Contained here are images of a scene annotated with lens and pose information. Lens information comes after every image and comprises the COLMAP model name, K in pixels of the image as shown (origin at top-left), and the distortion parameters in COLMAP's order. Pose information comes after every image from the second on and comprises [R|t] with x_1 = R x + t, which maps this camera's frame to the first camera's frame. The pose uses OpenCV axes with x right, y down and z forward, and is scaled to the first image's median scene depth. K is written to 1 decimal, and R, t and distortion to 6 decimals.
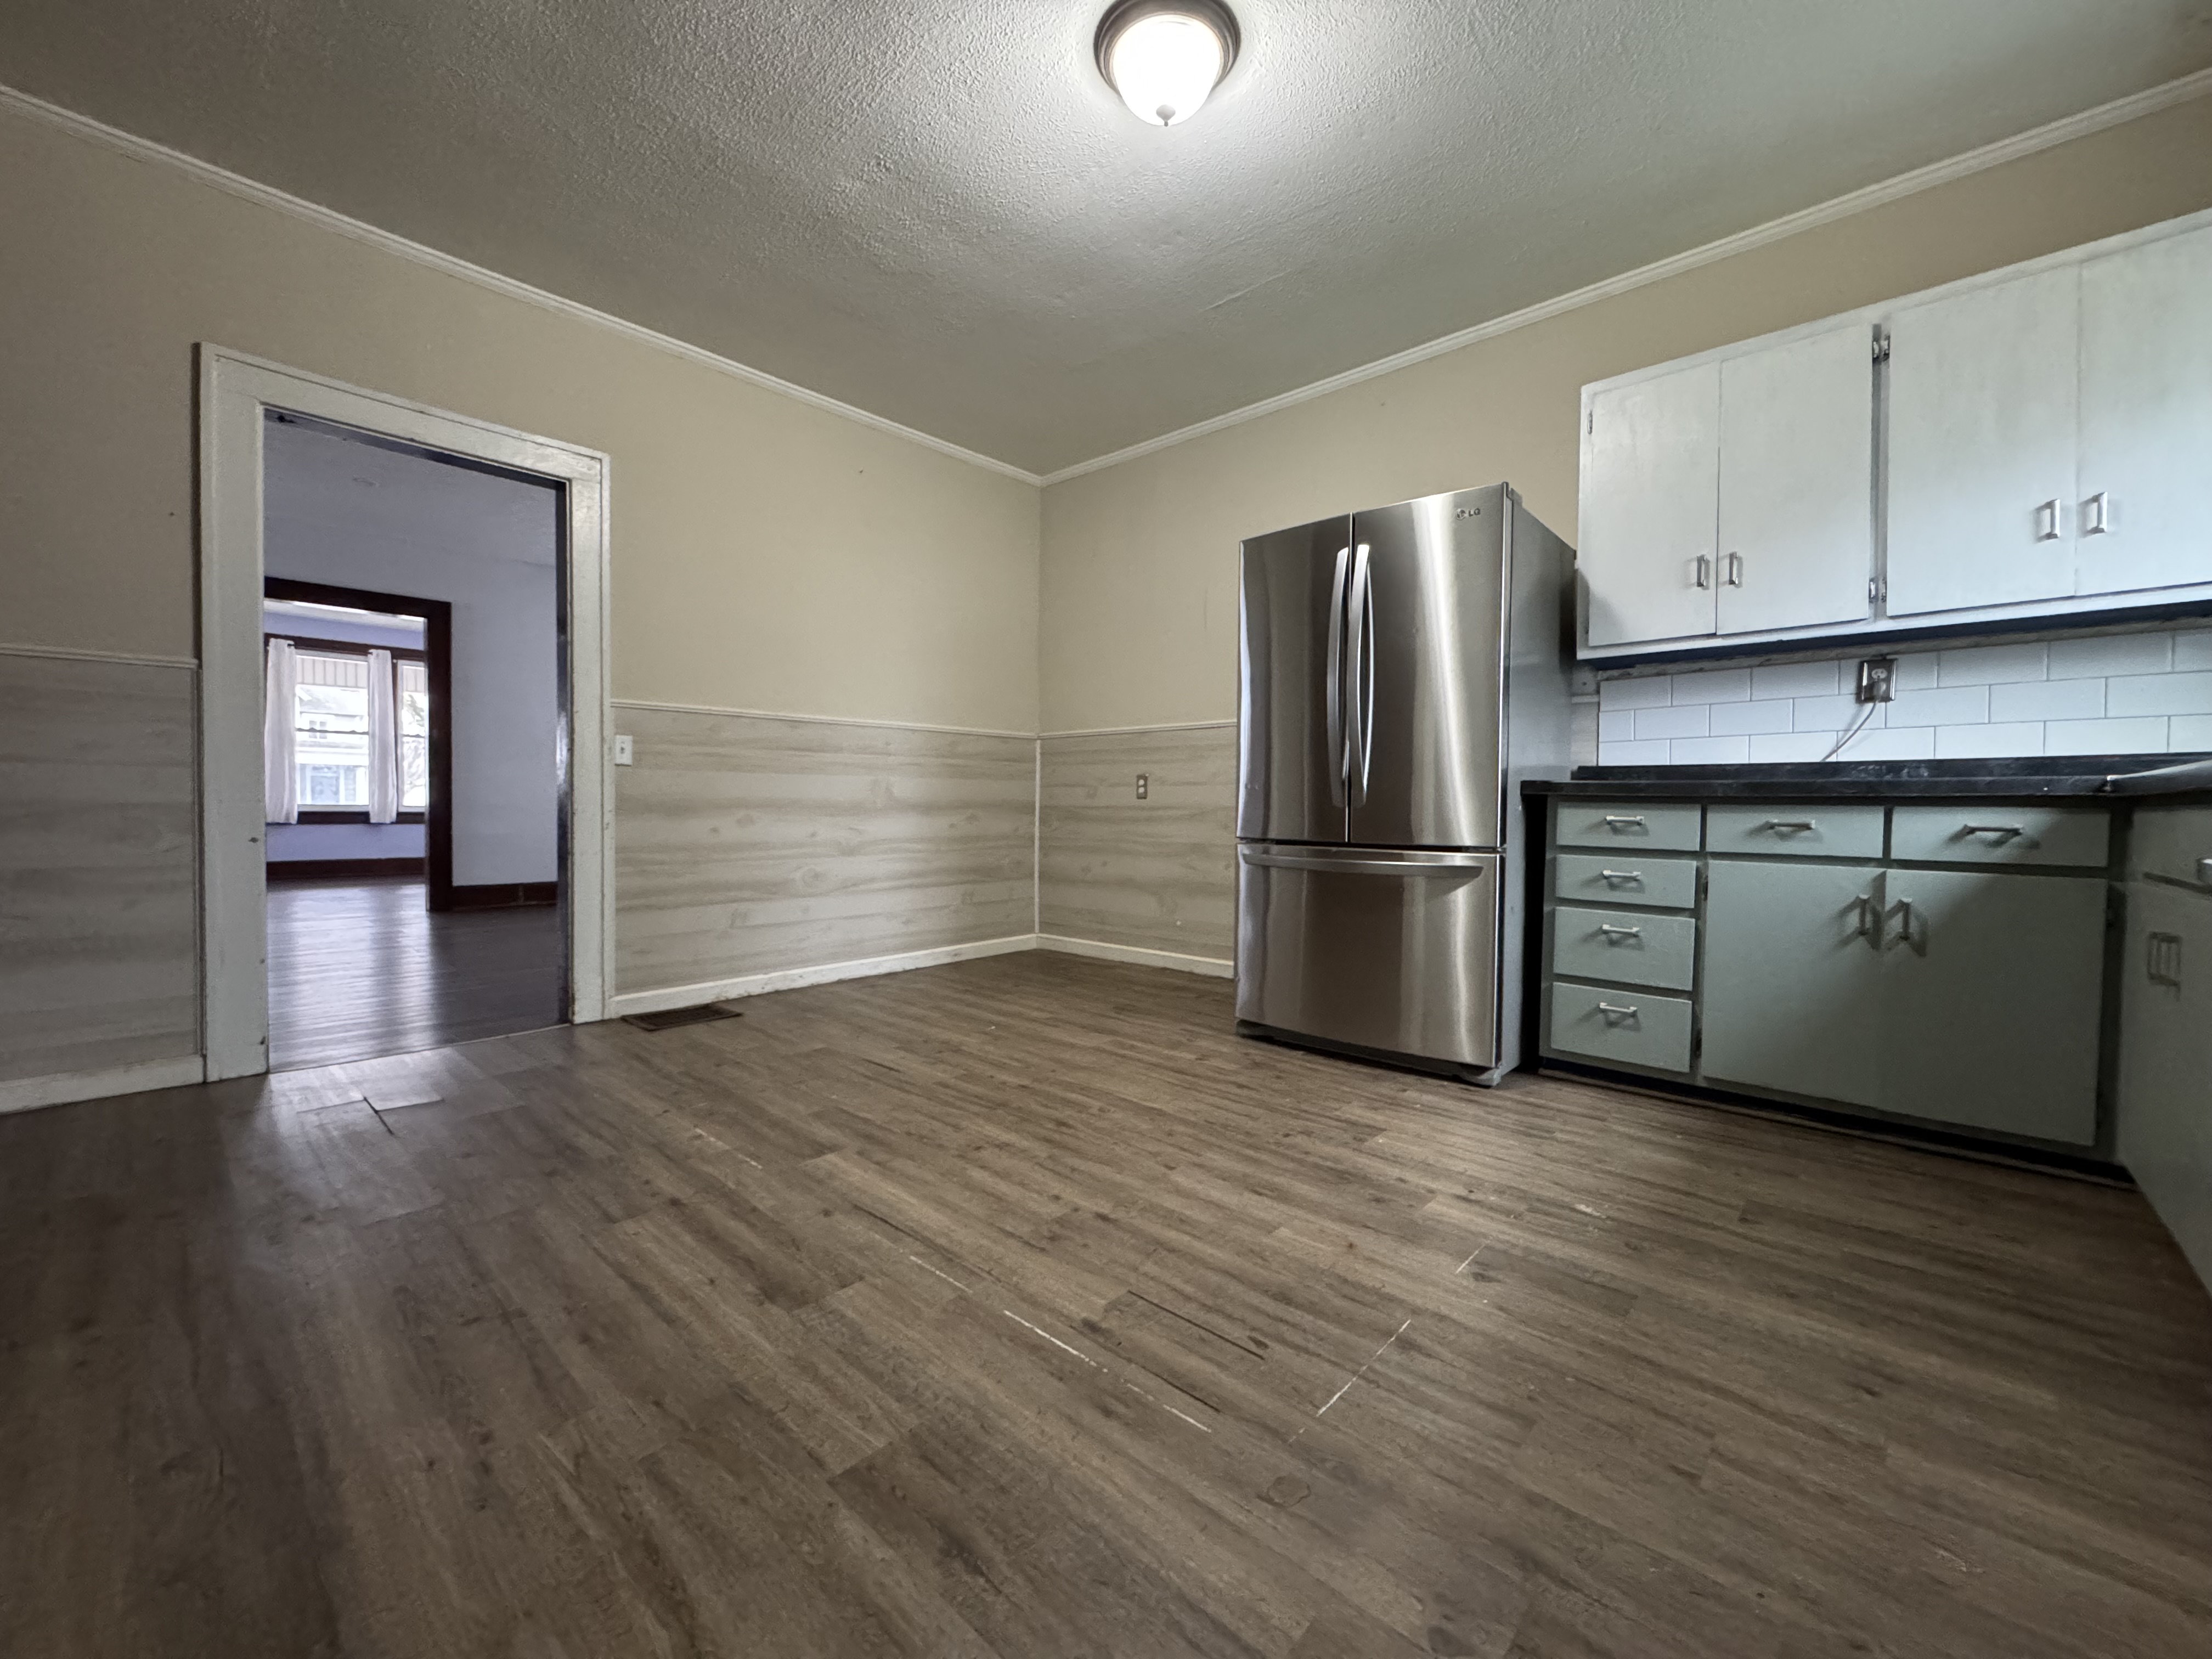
lens RADIAL K [[880.9, 0, 1101.7], [0, 880.9, 831.8], [0, 0, 1]] dist [-0.001286, -0.000508]
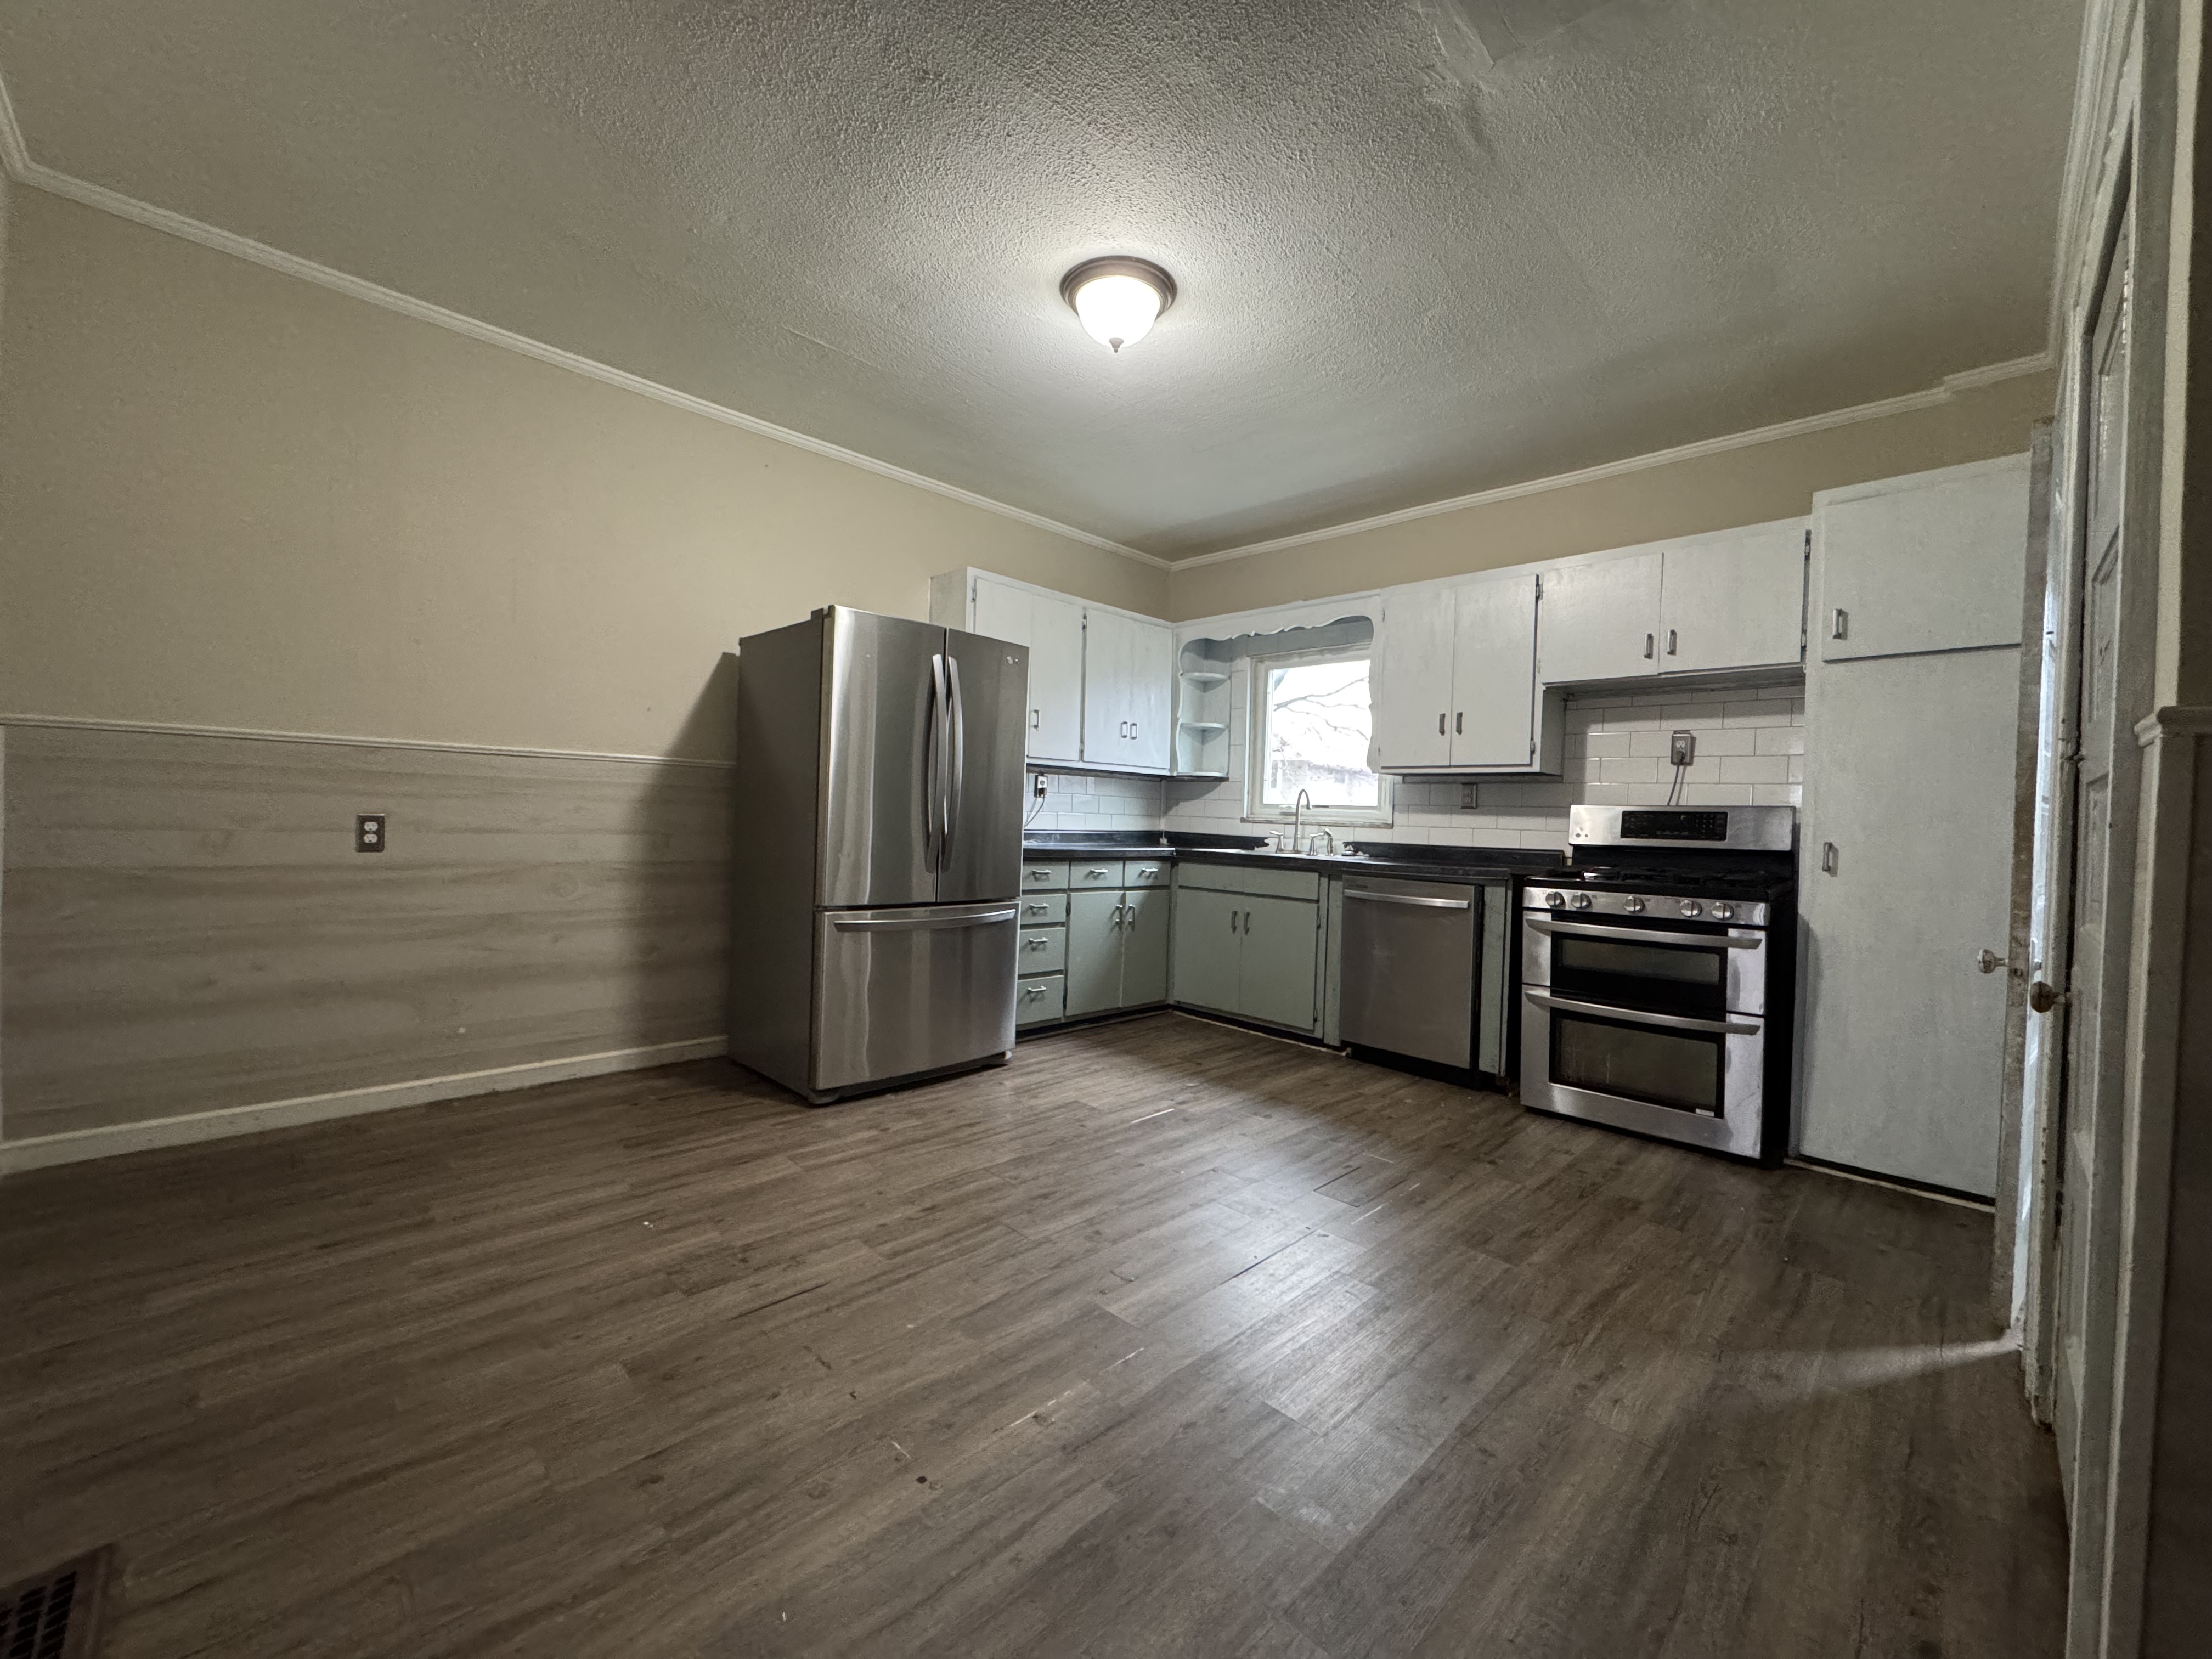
lens RADIAL K [[880.9, 0, 1111.8], [0, 880.9, 835.9], [0, 0, 1]] dist [-0.001286, -0.000508]
pose [[0.044641, -0.029995, 0.998553, -1.023148], [-0.006366, 0.999520, 0.030308, -0.131182], [-0.998983, -0.007709, 0.044429, 0.809389]]
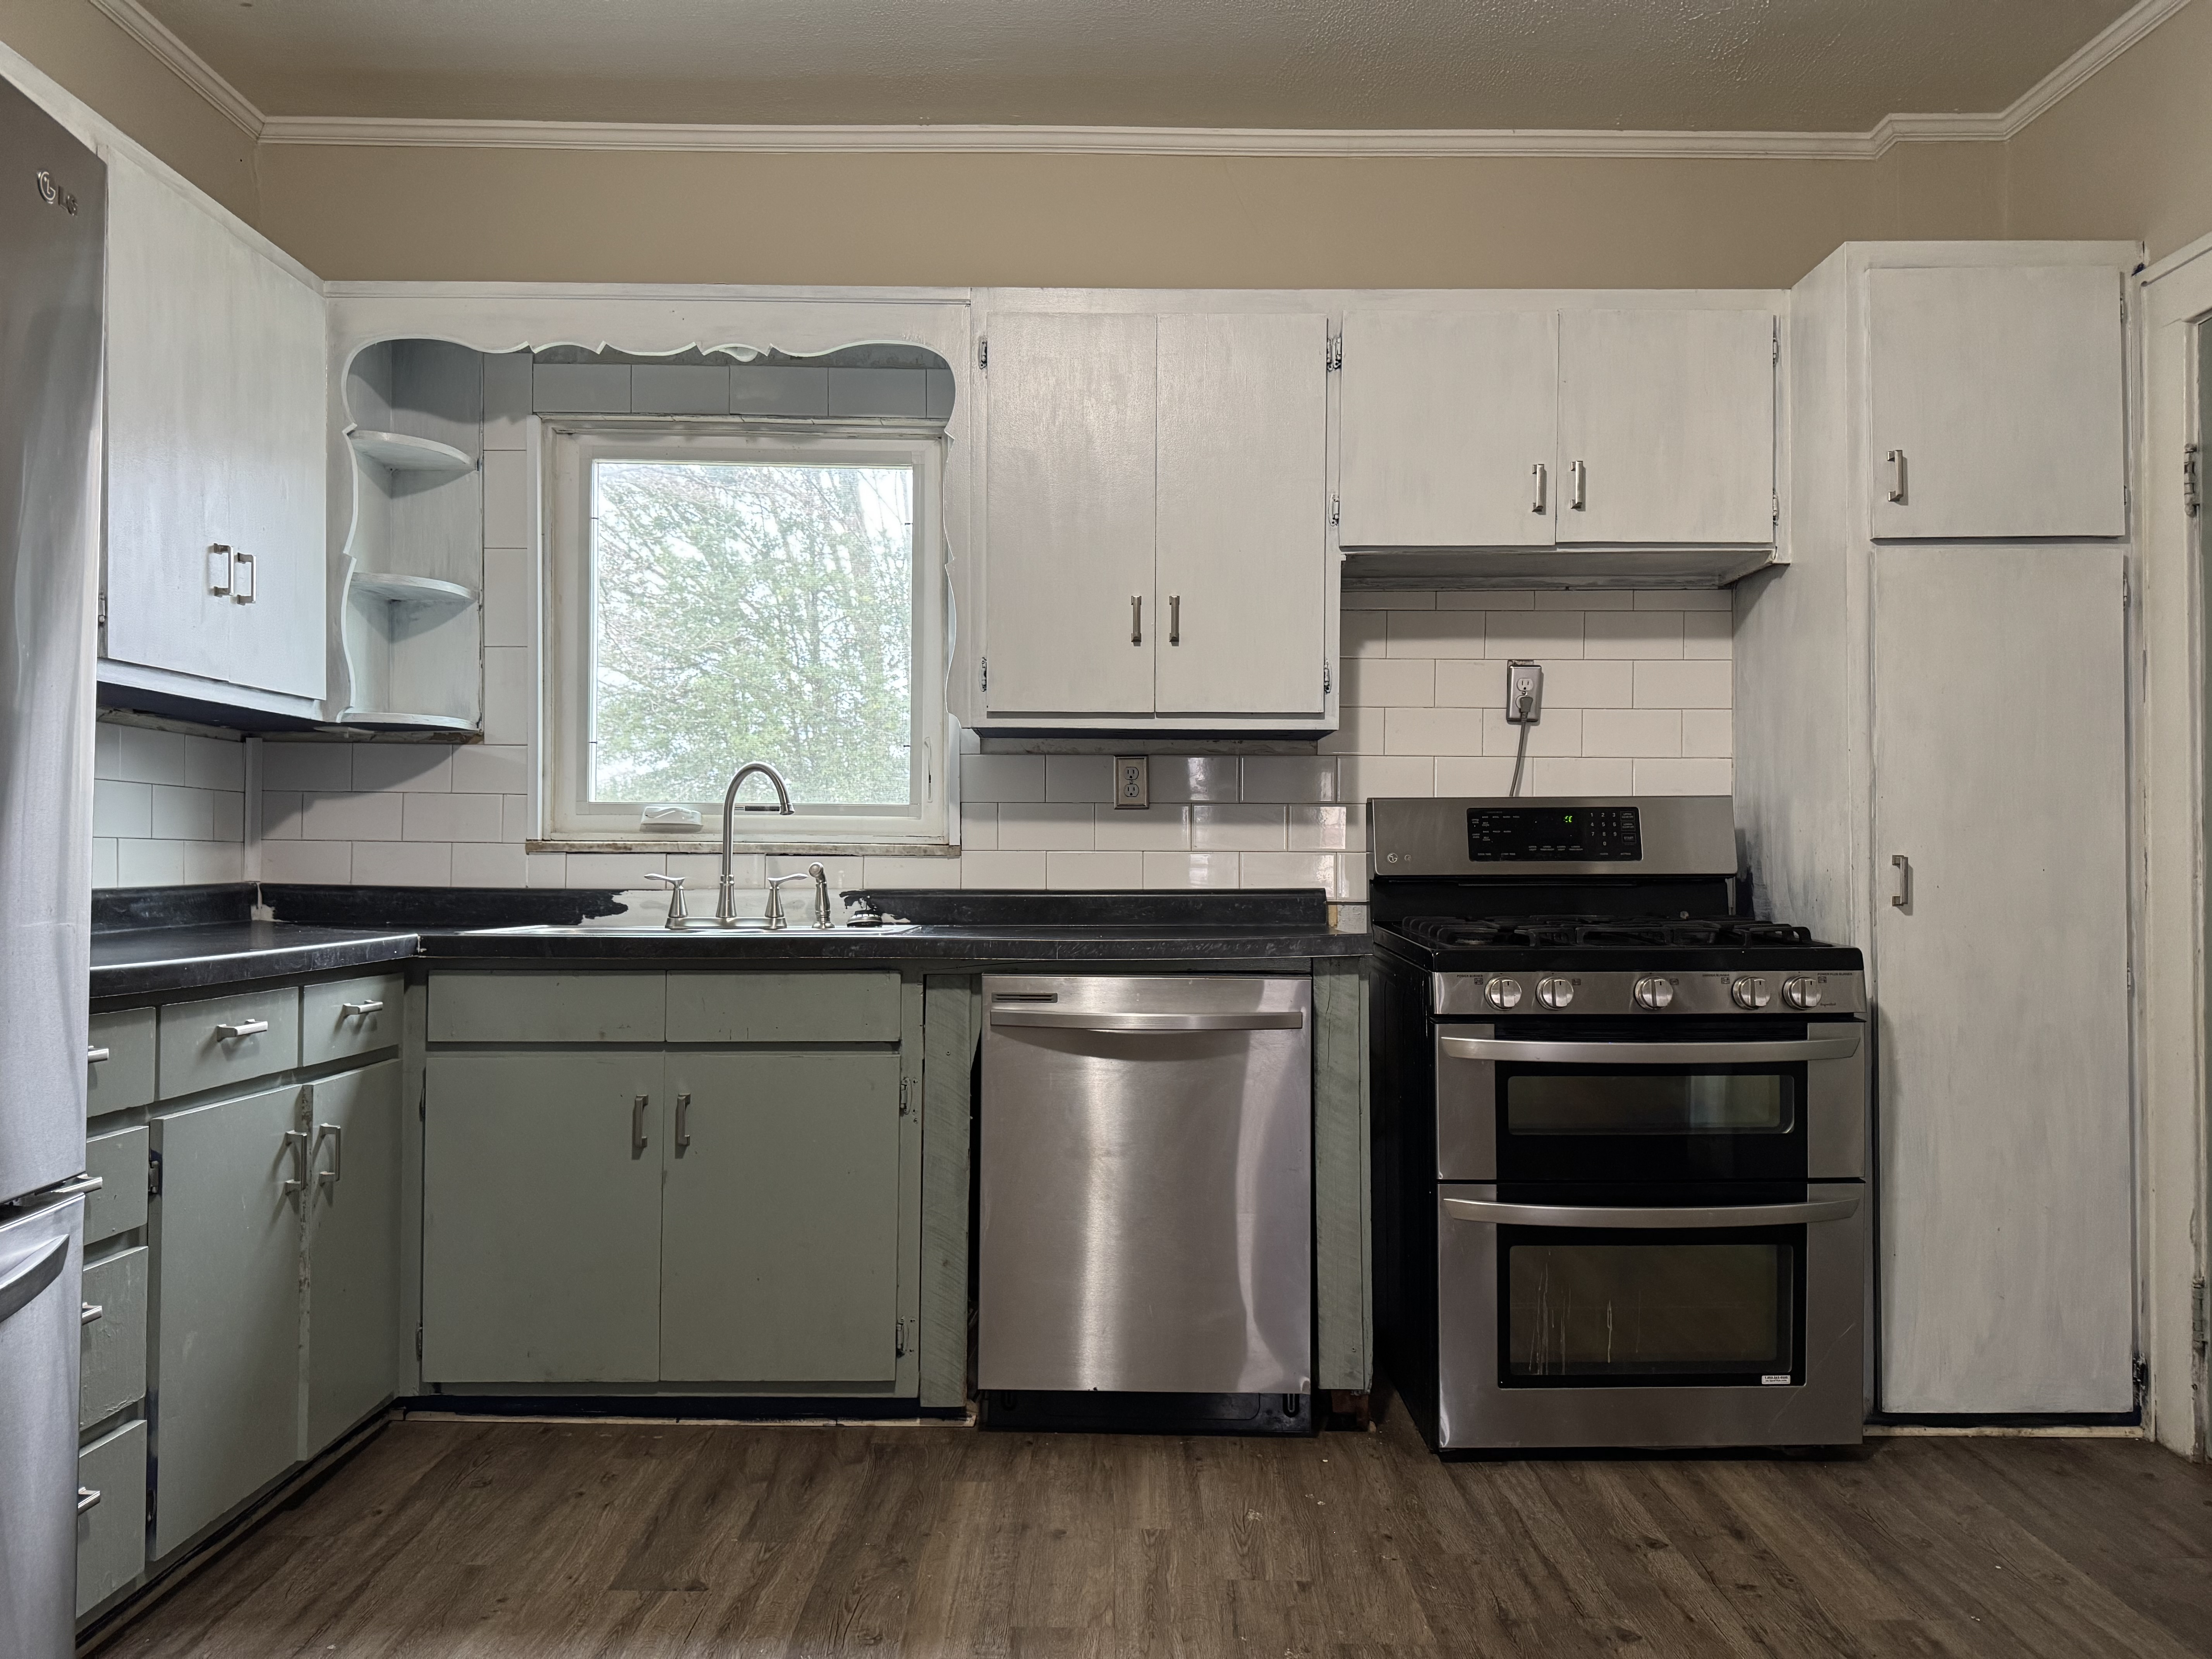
lens RADIAL K [[1571.7, 0, 1120.9], [0, 1571.7, 834.5], [0, 0, 1]] dist [0.060910, -0.064108]
pose [[-0.671990, -0.000221, 0.740560, -0.325059], [0.009191, 0.999920, 0.008639, -0.125572], [-0.740503, 0.012612, -0.671935, 1.155927]]
